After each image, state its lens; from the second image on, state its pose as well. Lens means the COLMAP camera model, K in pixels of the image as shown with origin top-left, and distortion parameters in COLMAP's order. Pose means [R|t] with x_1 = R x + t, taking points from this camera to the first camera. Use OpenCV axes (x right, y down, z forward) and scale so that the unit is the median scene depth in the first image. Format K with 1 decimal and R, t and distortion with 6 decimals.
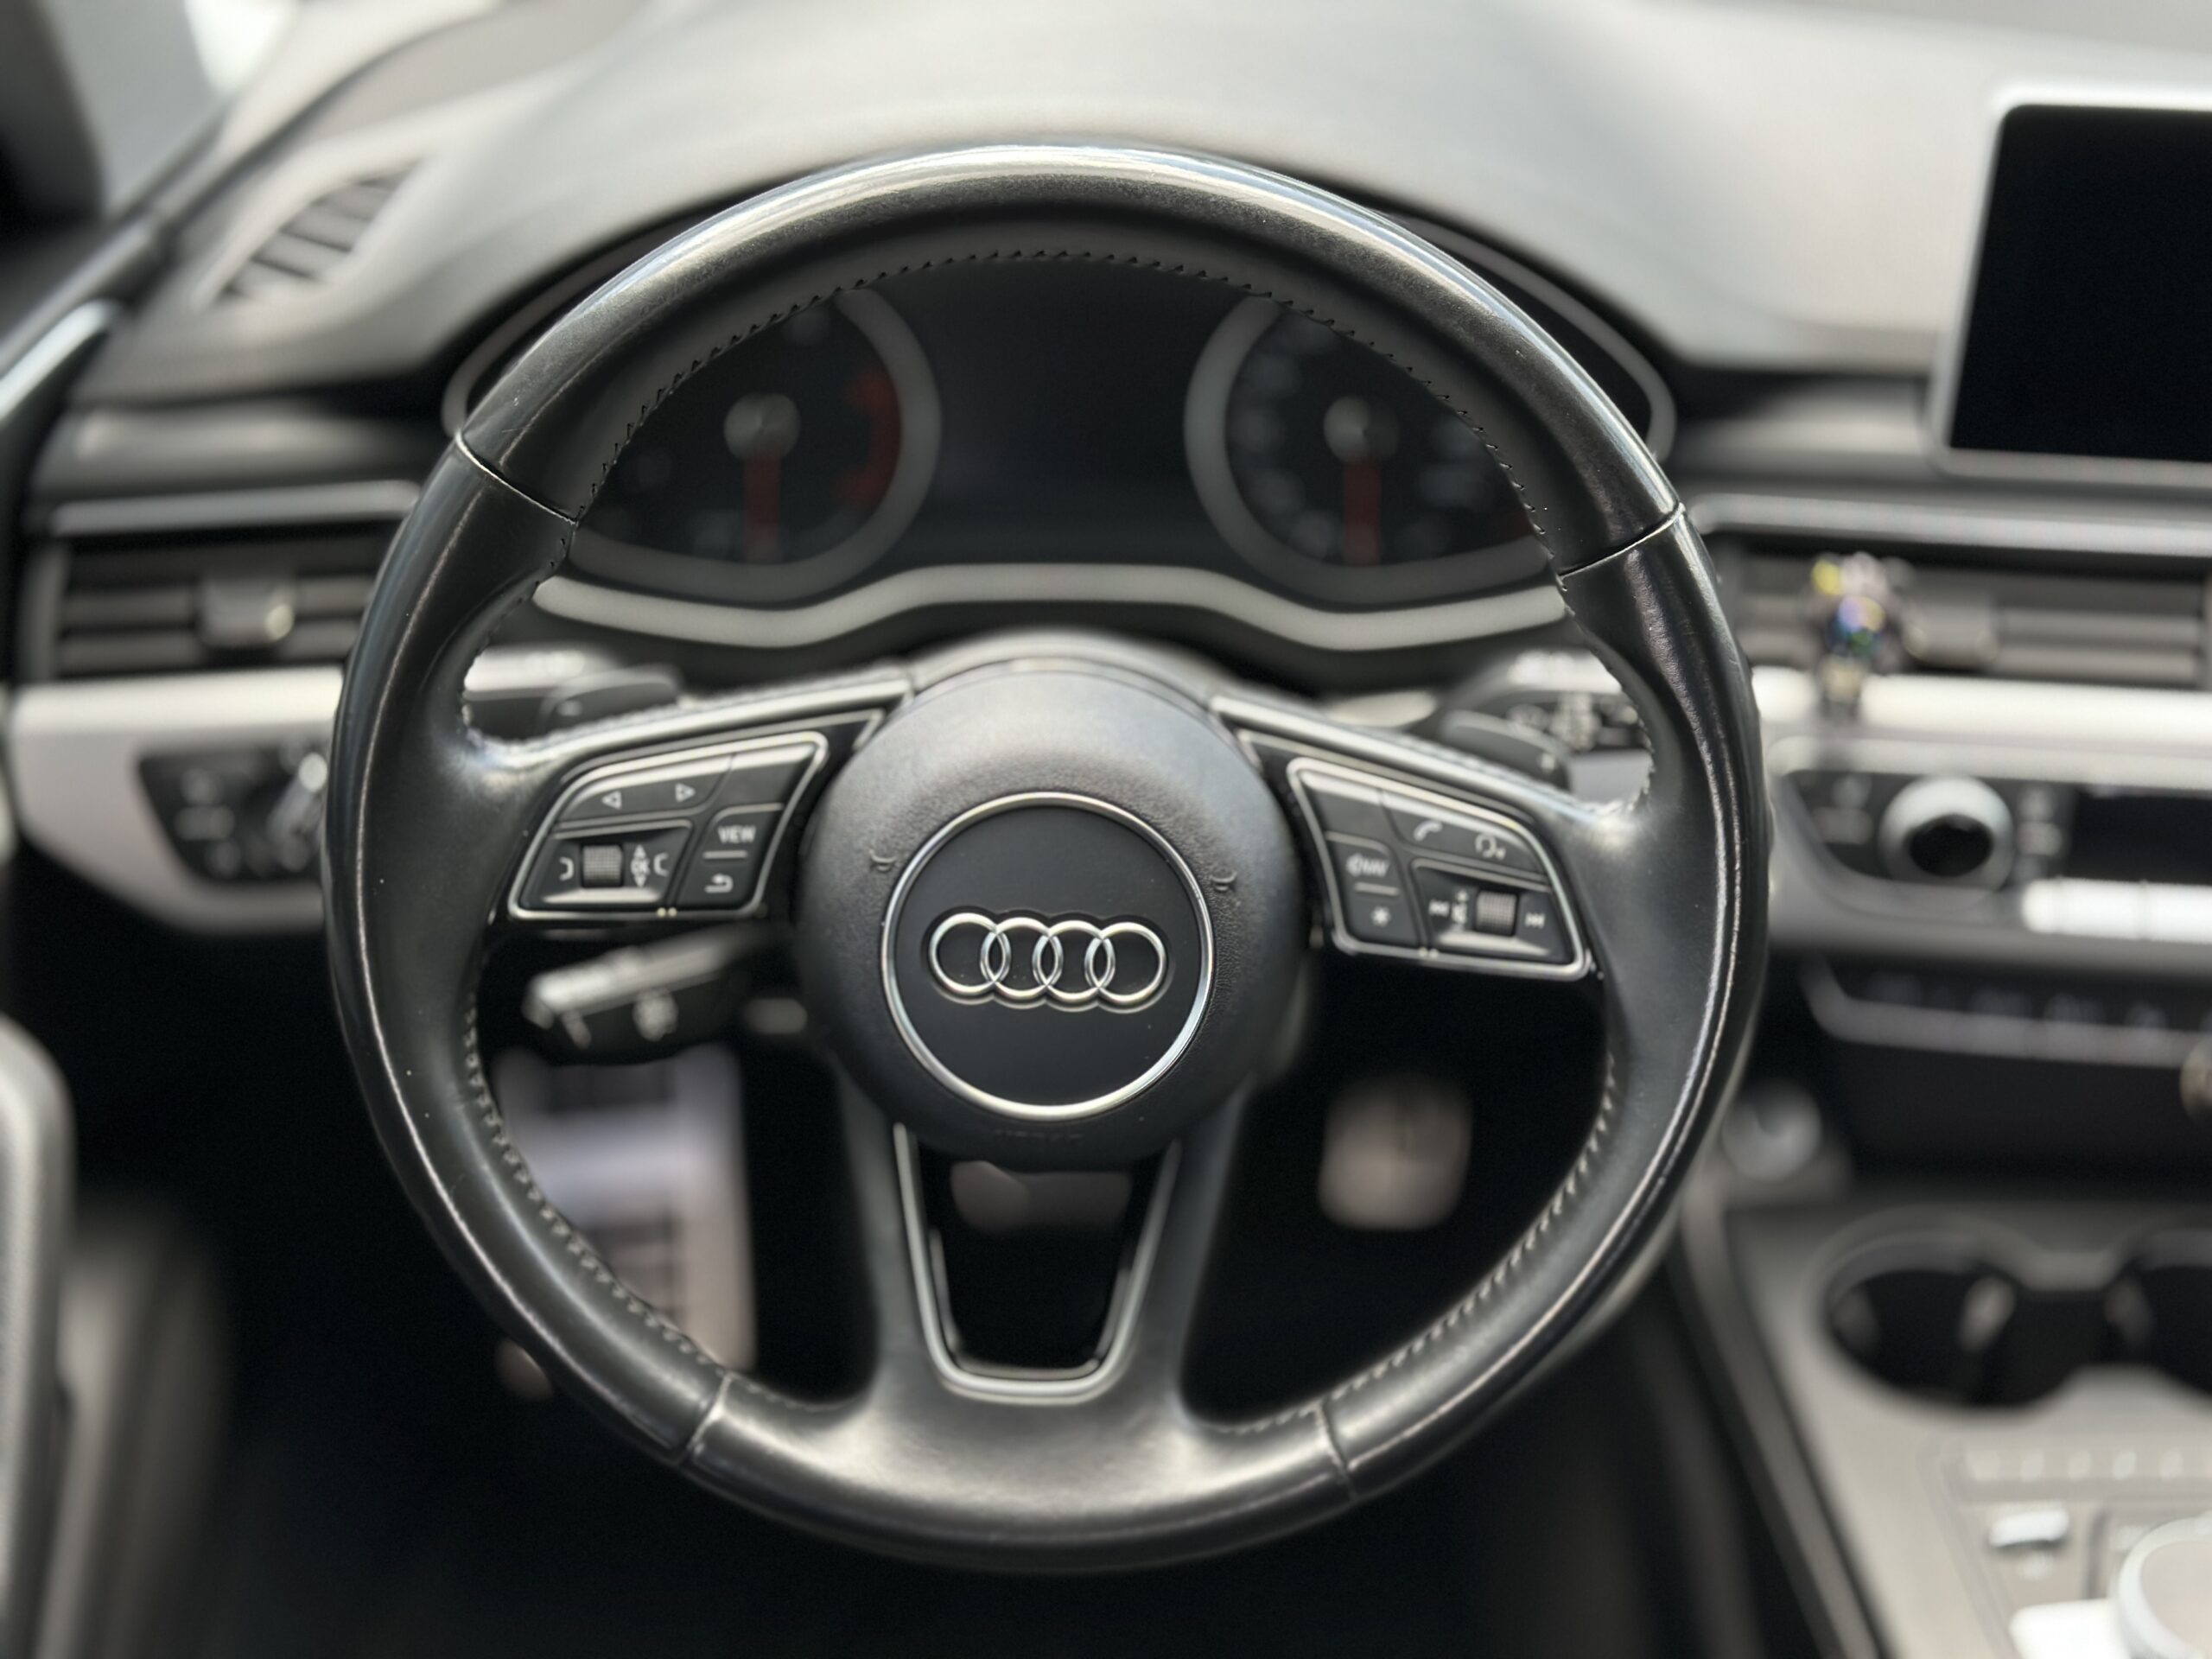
lens RADIAL K [[3115.4, 0, 1108.1], [0, 3115.4, 849.8], [0, 0, 1]] dist [0.165609, 0.000000]
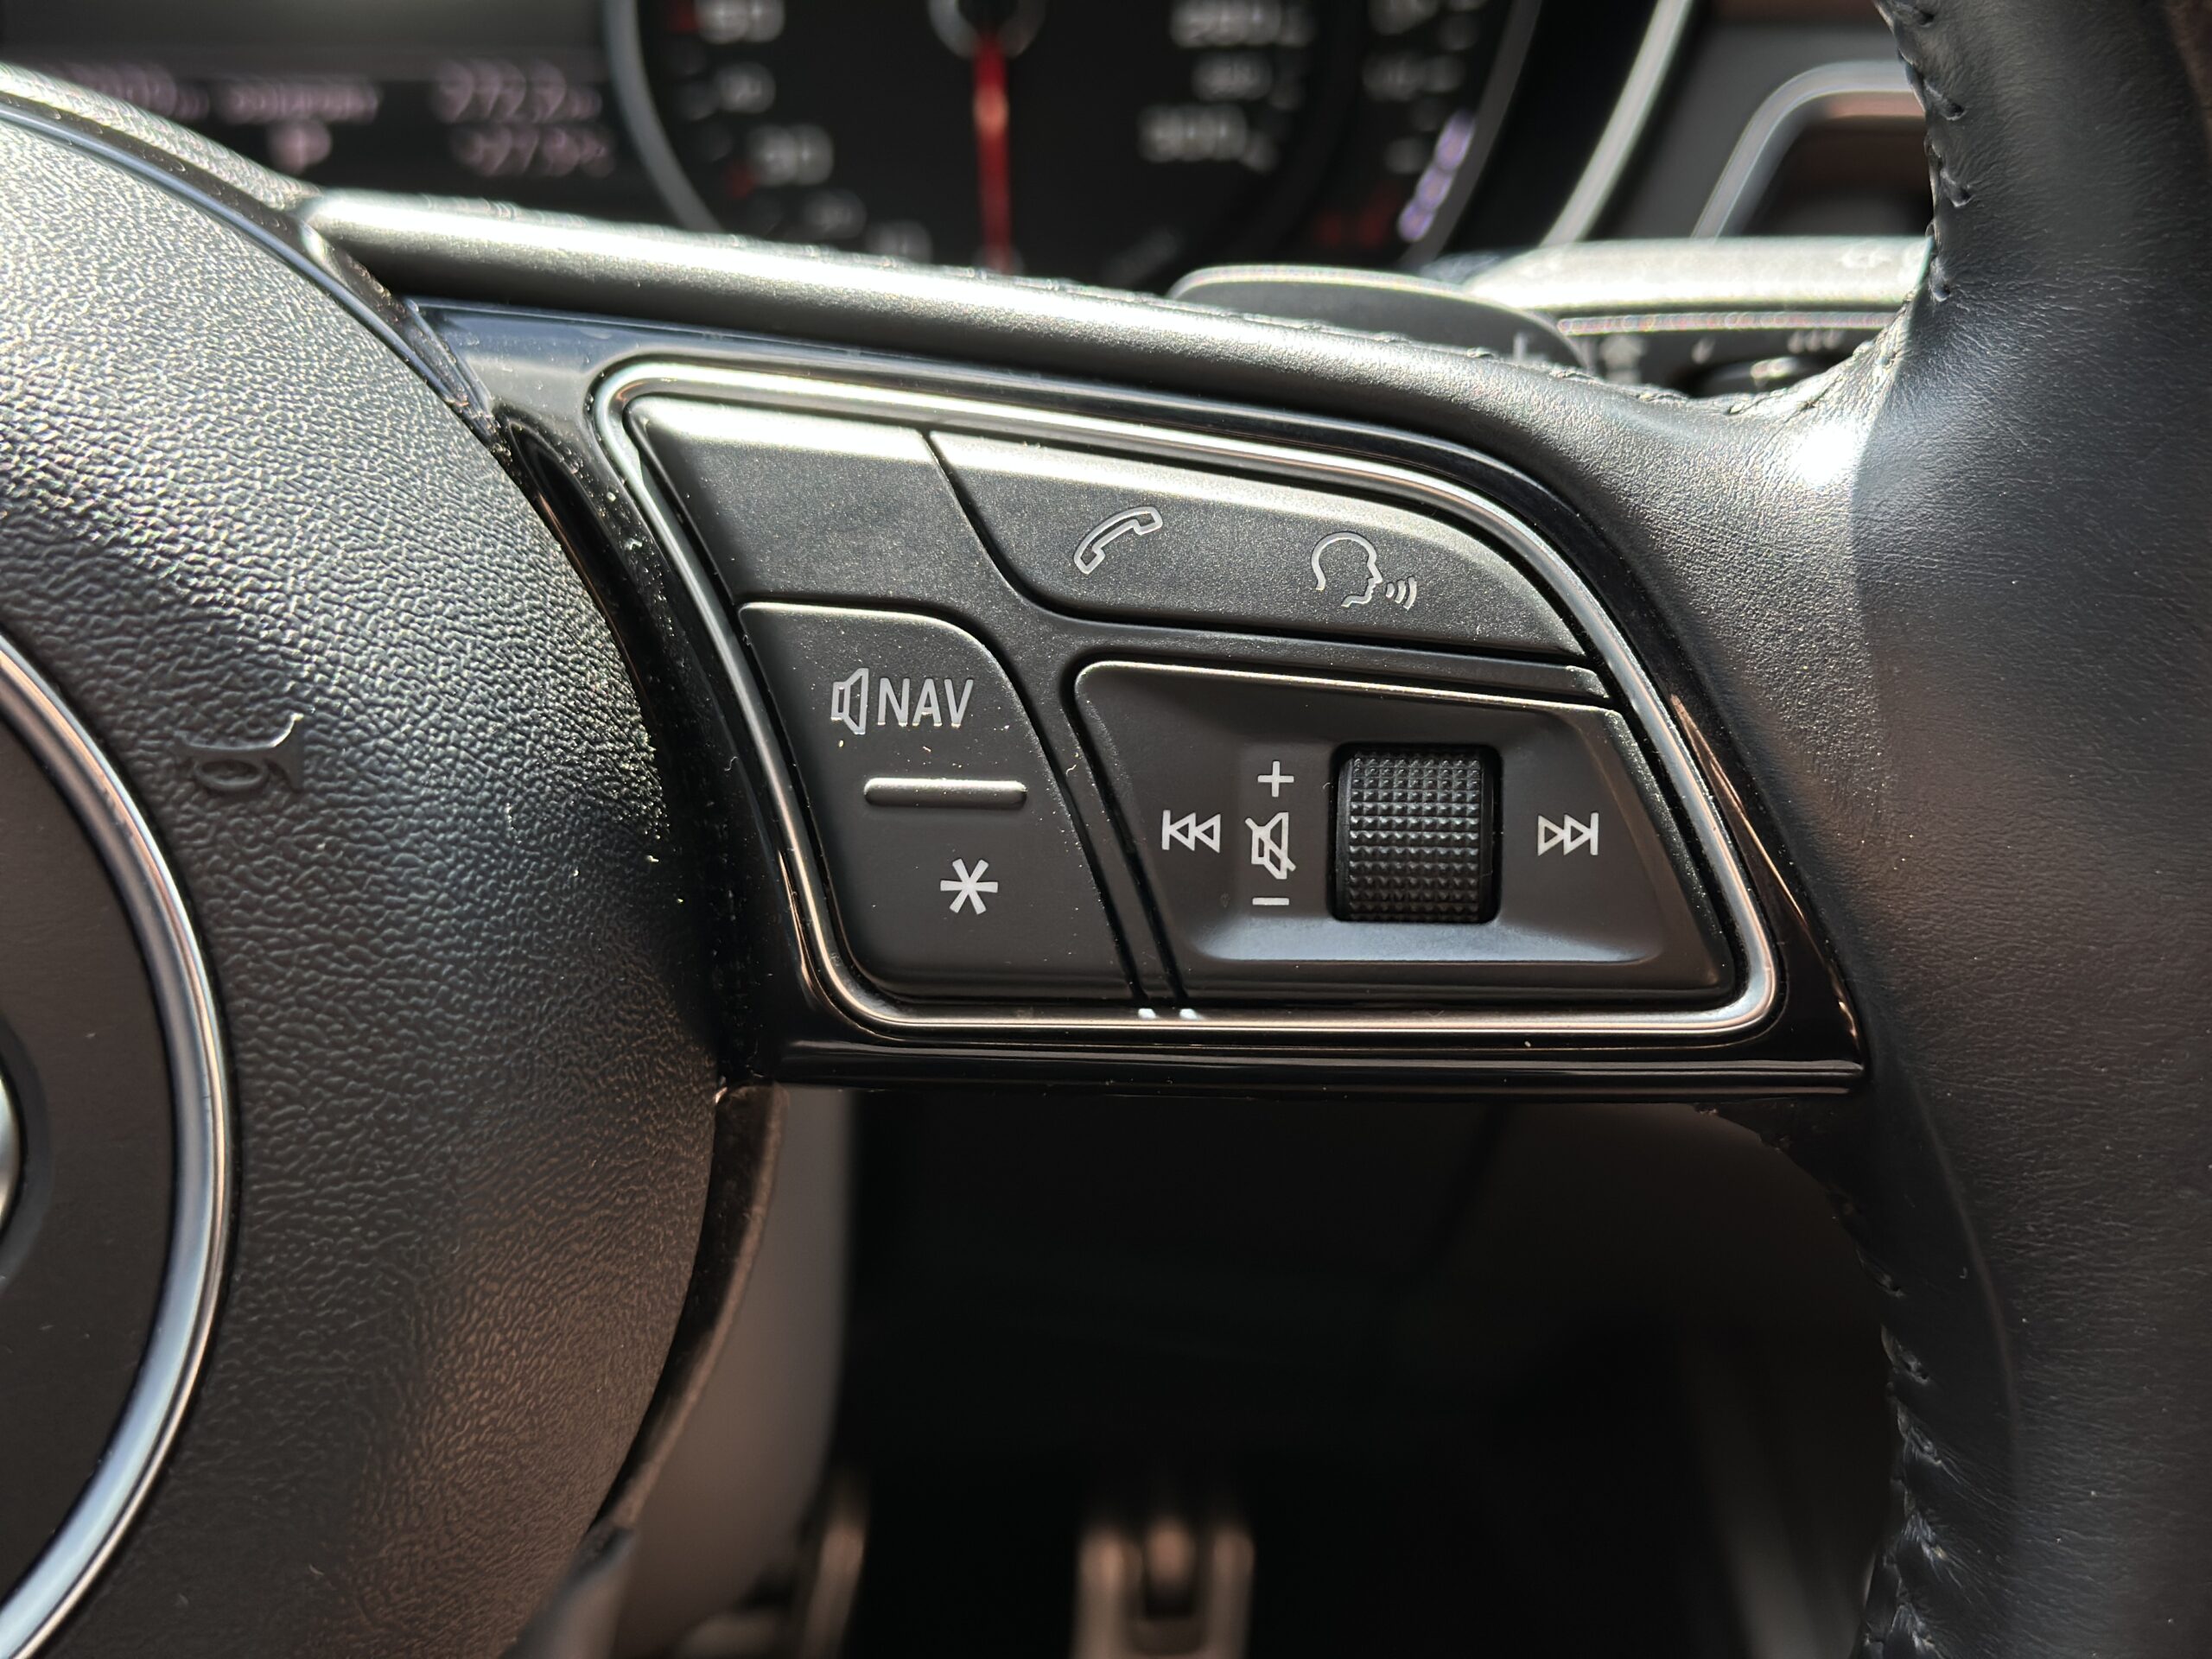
lens RADIAL K [[3098.3, 0, 1124.5], [0, 3098.3, 834.6], [0, 0, 1]] dist [0.139822, 0.000000]
pose [[0.993507, -0.088962, 0.070926, 0.082465], [0.096016, 0.990018, -0.103180, 0.044563], [-0.061039, 0.109320, 0.992131, 0.746903]]
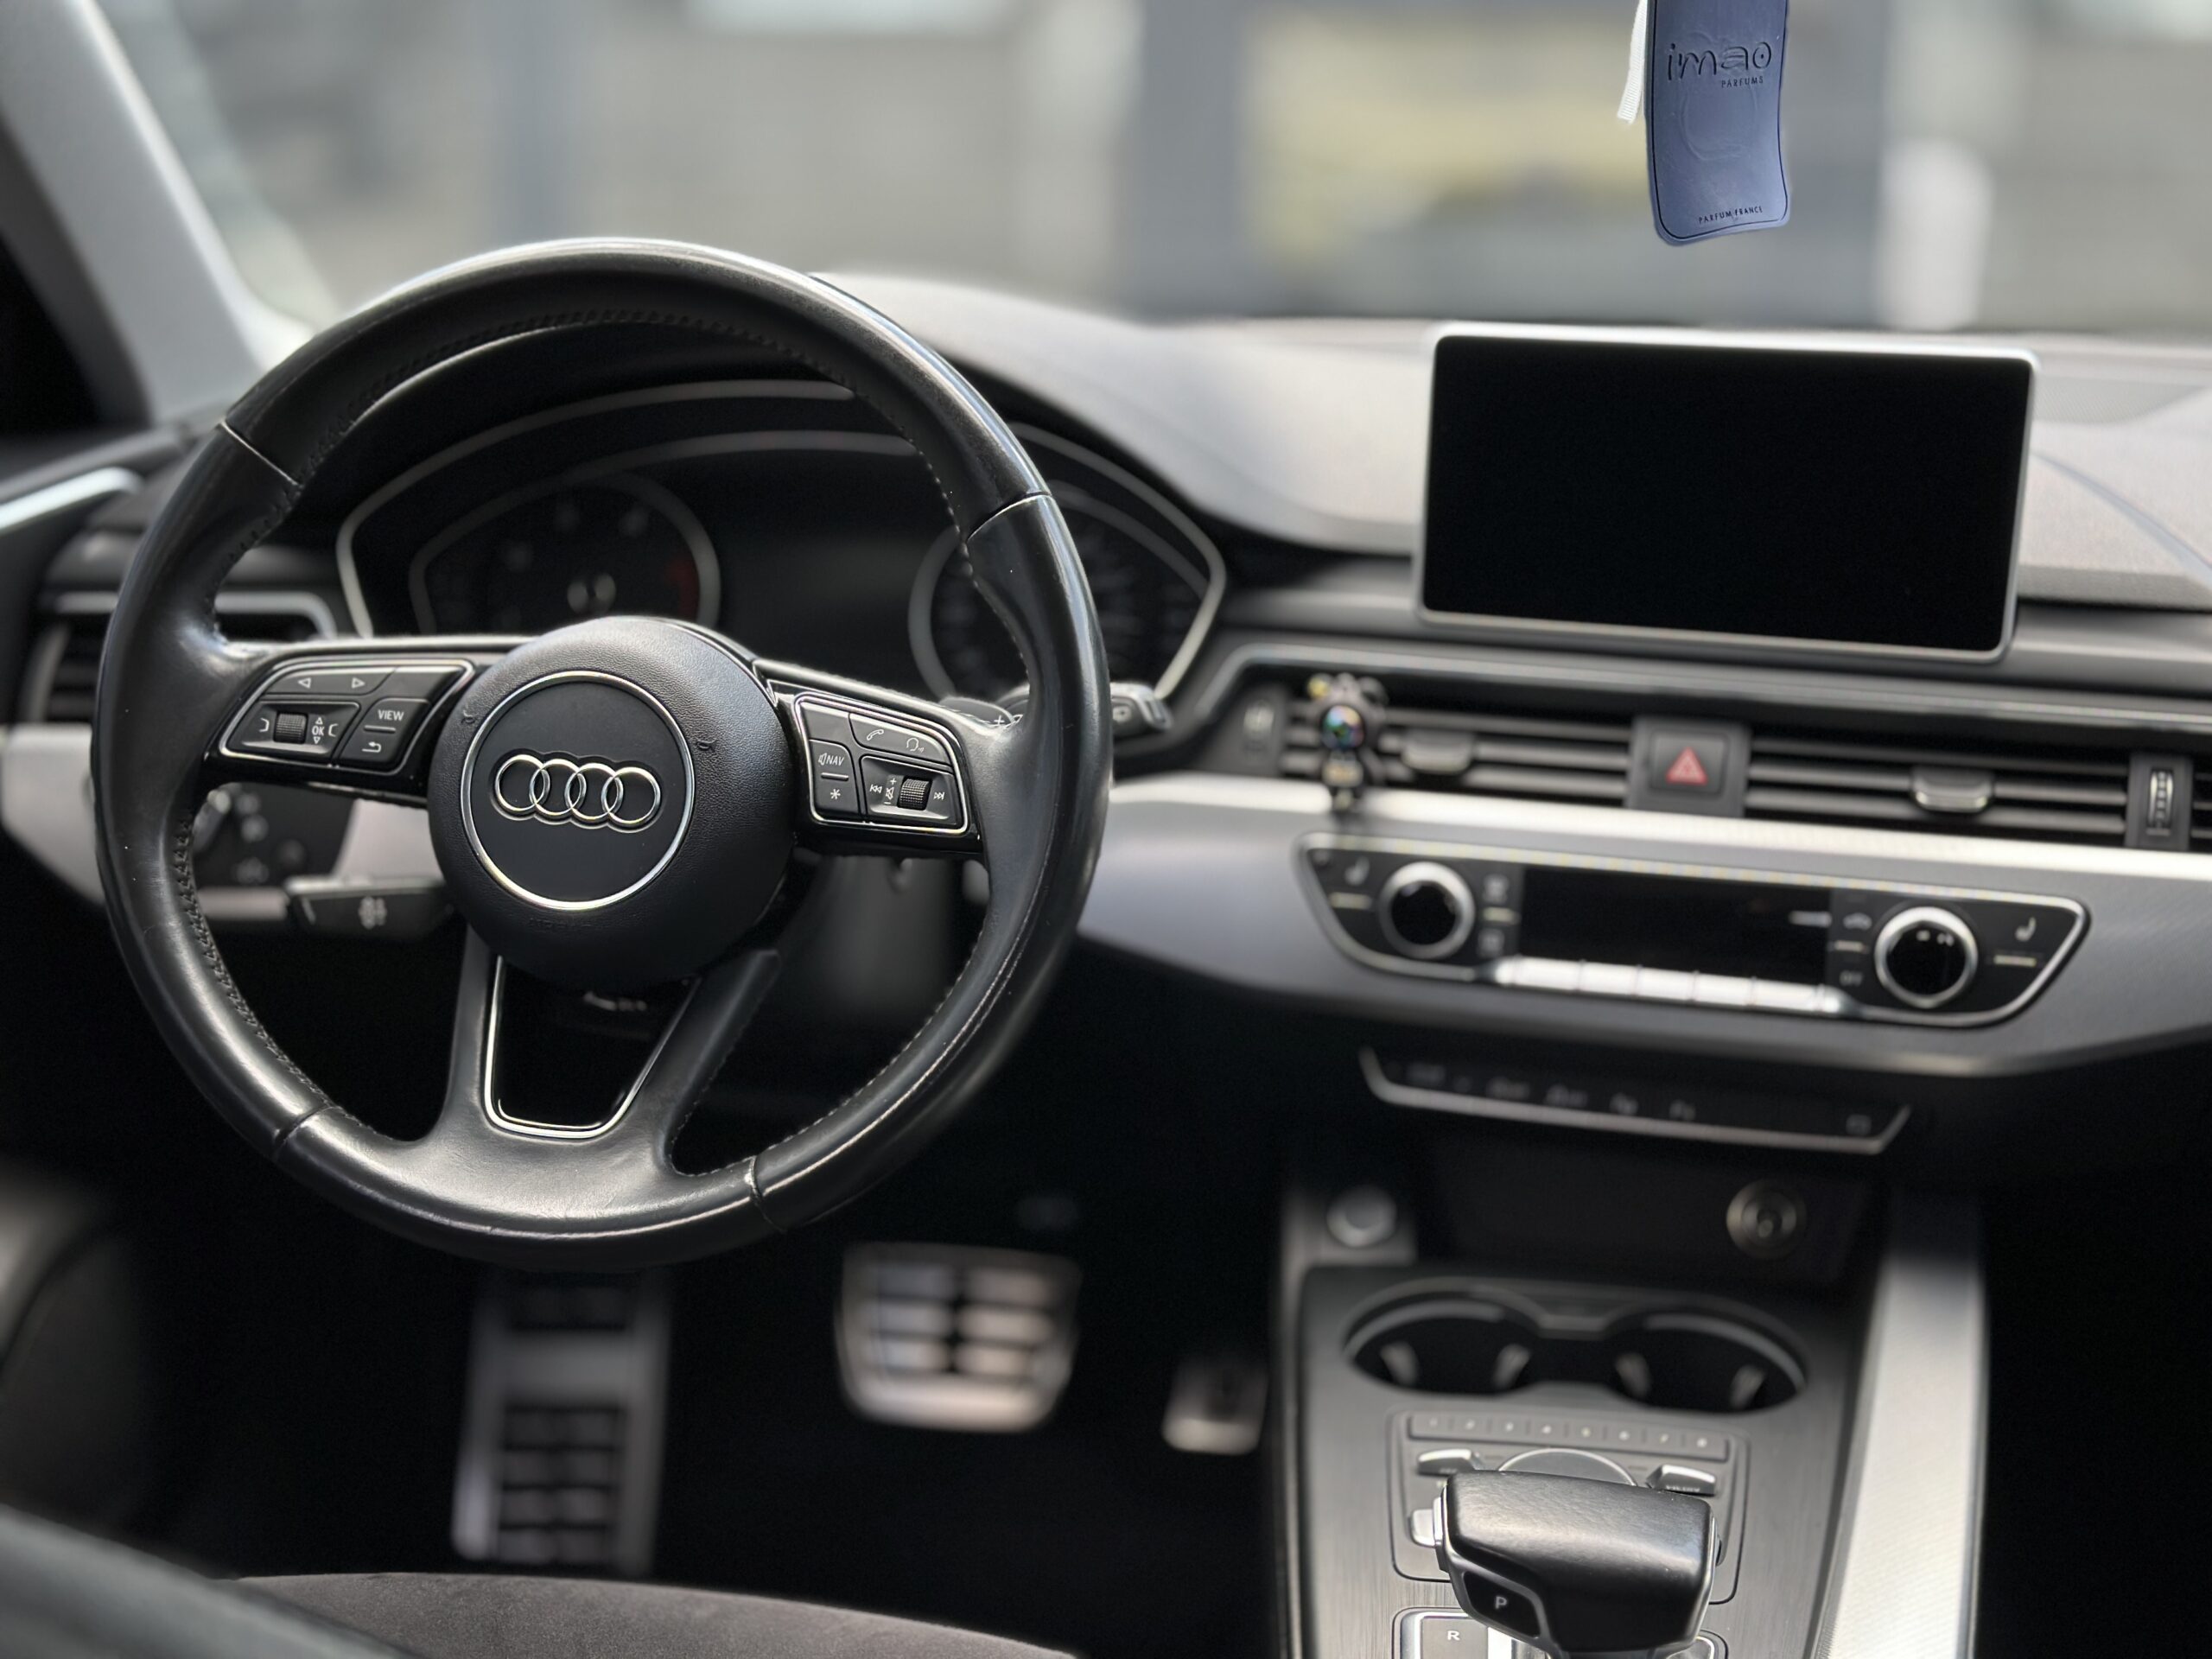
lens RADIAL K [[3098.3, 0, 1095.0], [0, 3098.3, 853.3], [0, 0, 1]] dist [0.139822, 0.000000]
pose [[0.984441, 0.047771, -0.169099, 0.428789], [-0.092065, 0.959898, -0.264800, 0.393742], [0.149668, 0.276248, 0.949361, -0.259111]]
